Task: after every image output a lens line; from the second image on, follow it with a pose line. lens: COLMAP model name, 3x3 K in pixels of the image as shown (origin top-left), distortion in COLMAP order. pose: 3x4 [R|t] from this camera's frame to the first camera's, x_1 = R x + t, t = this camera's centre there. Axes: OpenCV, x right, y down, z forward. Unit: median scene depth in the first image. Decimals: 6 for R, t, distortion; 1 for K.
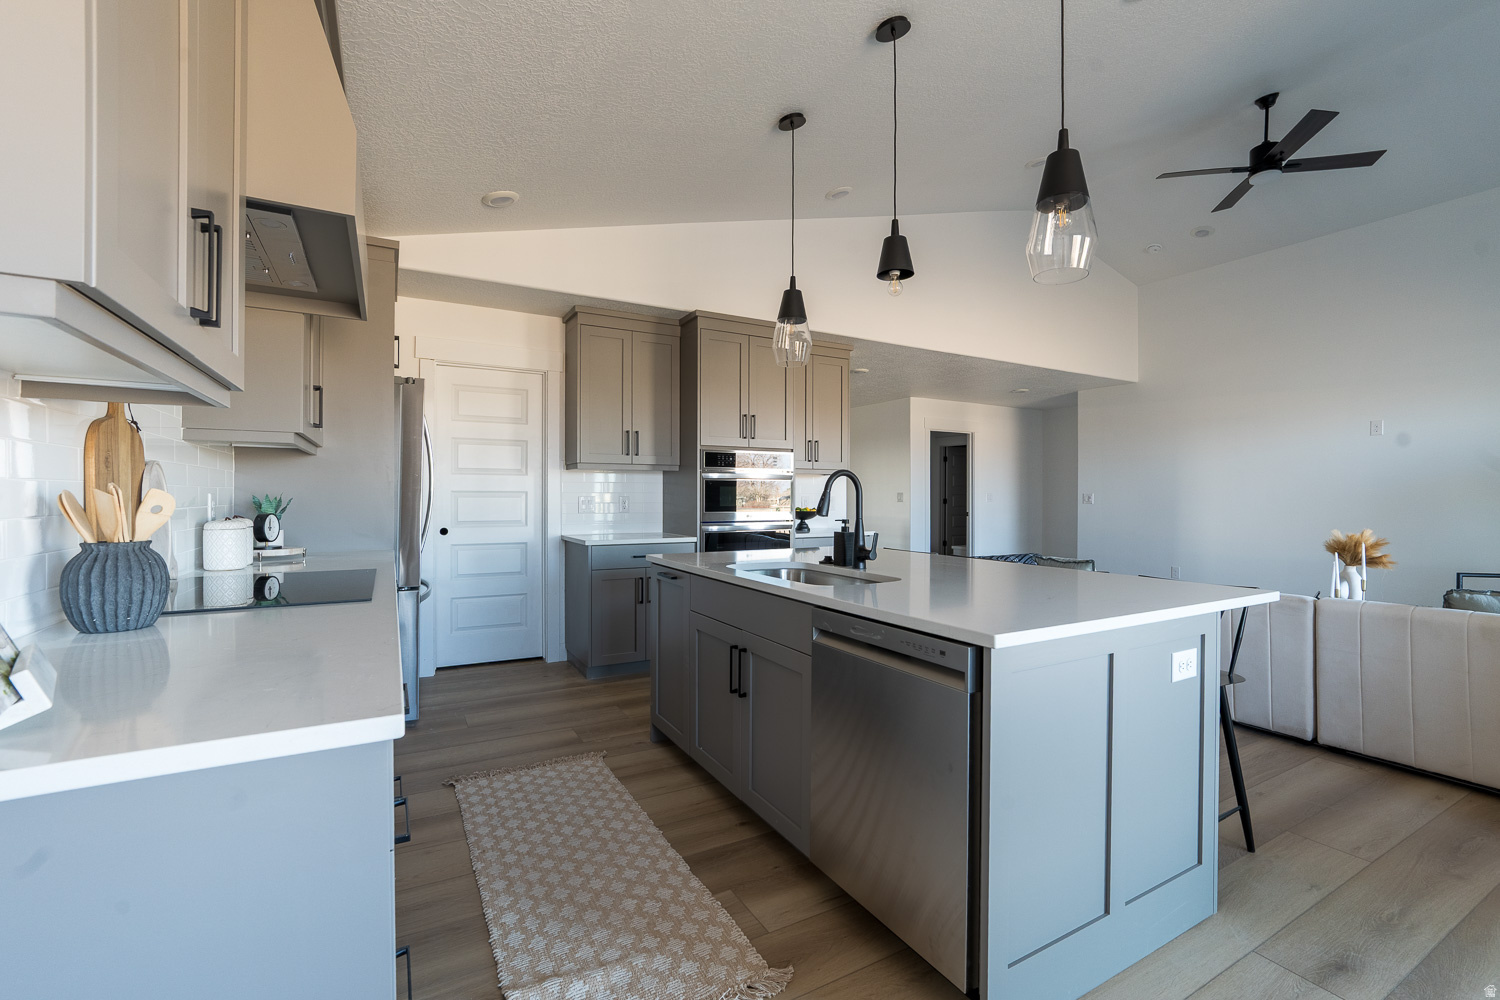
lens RADIAL K [[653.0, 0, 752.8], [0, 653.0, 503.8], [0, 0, 1]] dist [-0.018912, 0.000413]
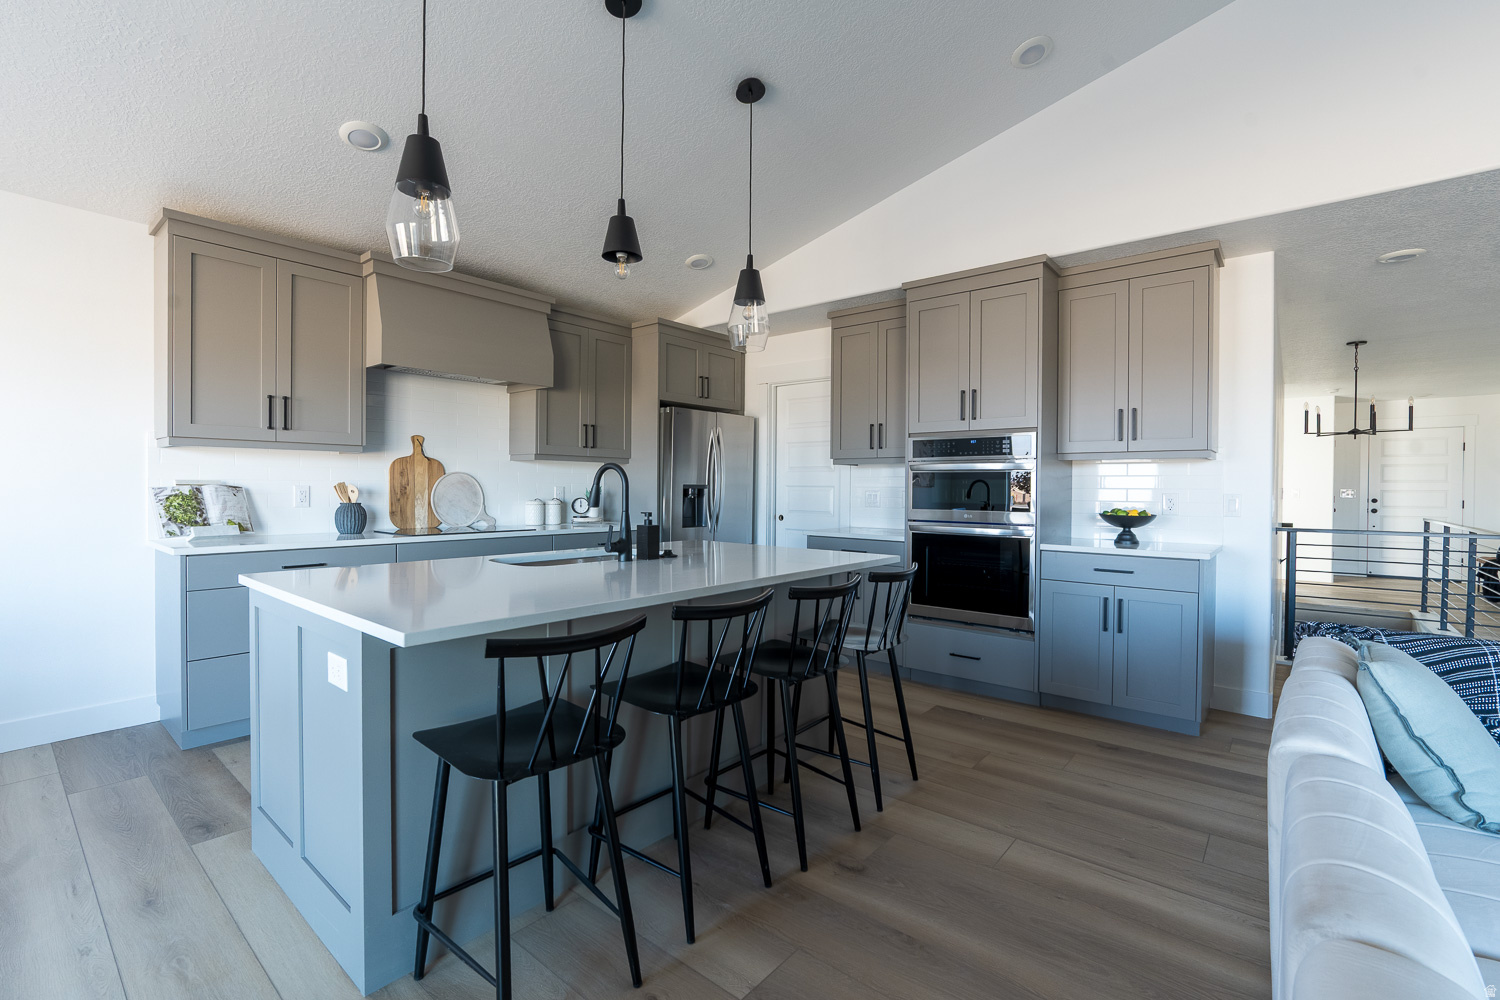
lens RADIAL K [[657.7, 0, 750.0], [0, 657.7, 500.0], [0, 0, 1]] dist [-0.016515, 0.000153]
pose [[0.357230, 0.016736, -0.933866, 1.117767], [-0.018661, 0.999768, 0.010779, -0.007921], [0.933830, 0.013577, 0.357460, 0.786195]]
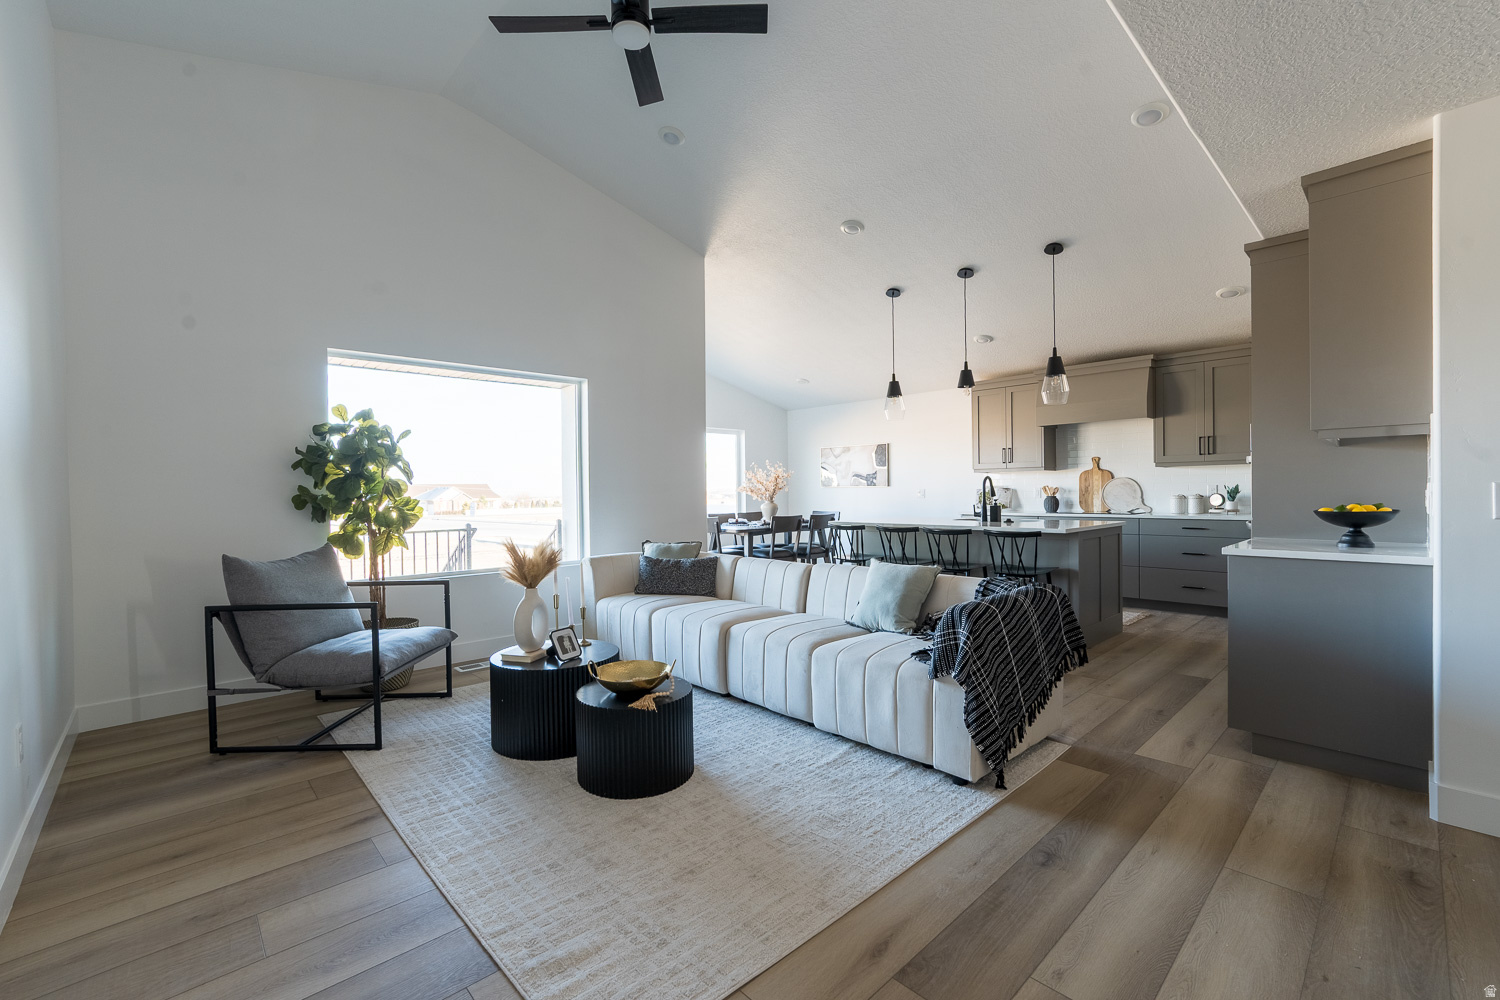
lens RADIAL K [[627.7, 0, 752.8], [0, 627.7, 497.4], [0, 0, 1]] dist [-0.025692, 0.000398]
pose [[-0.970163, 0.010254, -0.242237, 1.345510], [0.005347, 0.999767, 0.020903, -0.025845], [0.242395, 0.018984, -0.969992, 2.703518]]
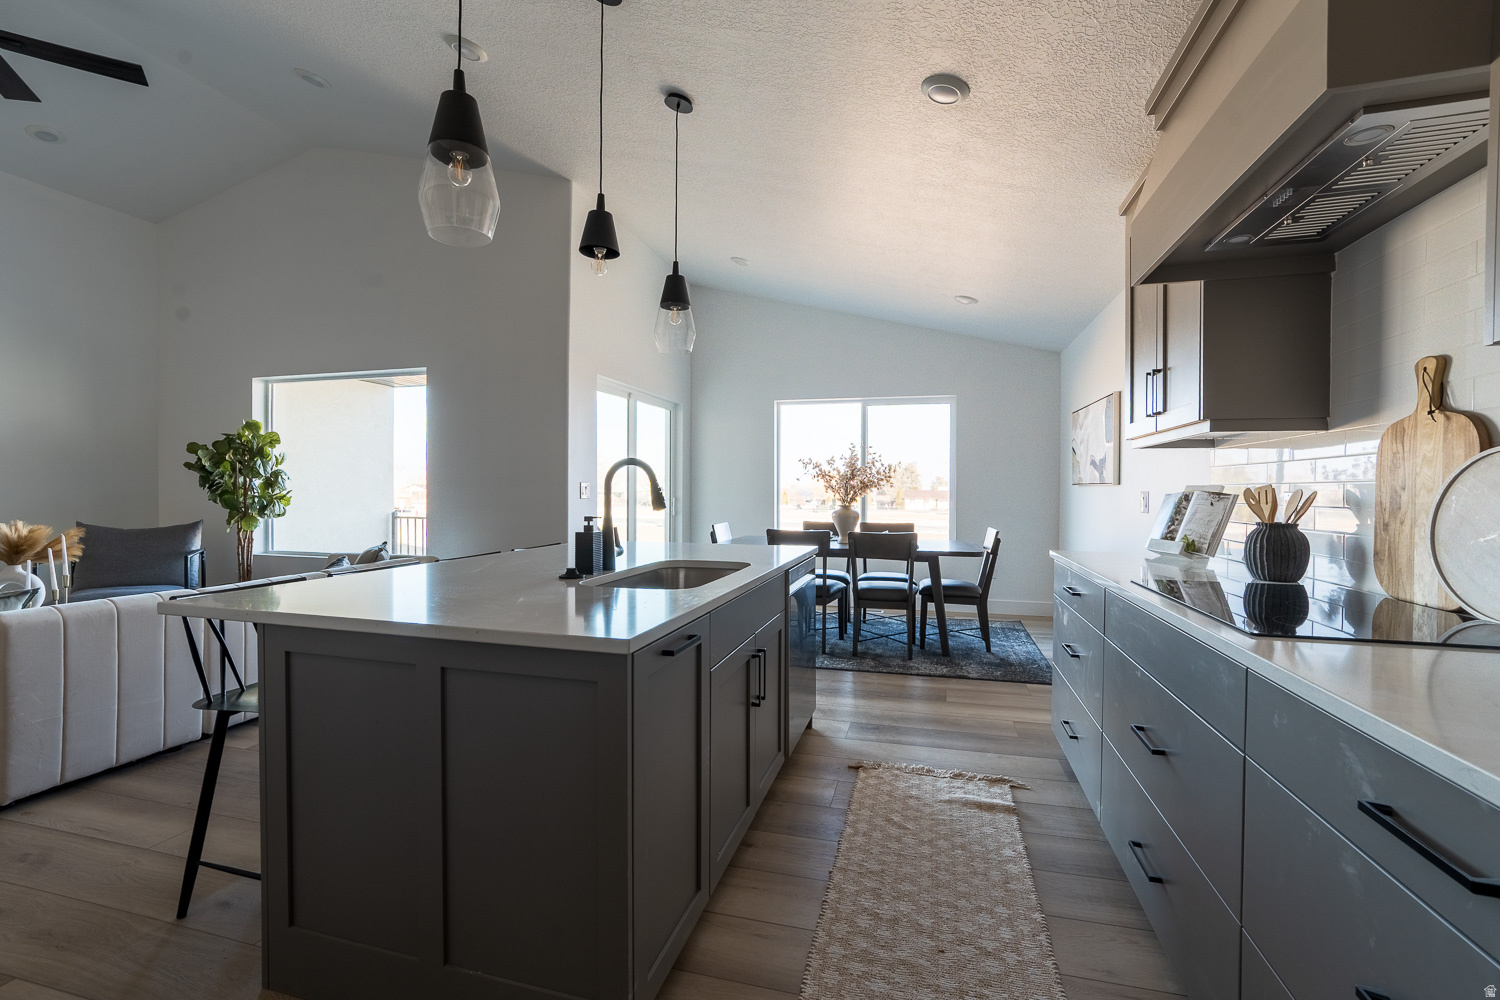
lens RADIAL K [[653.0, 0, 752.8], [0, 653.0, 503.8], [0, 0, 1]] dist [-0.018912, 0.000413]
pose [[-0.713552, -0.020971, 0.700288, -0.569900], [0.001718, 0.999497, 0.031682, -0.017588], [-0.700600, 0.023810, -0.713157, 1.432174]]
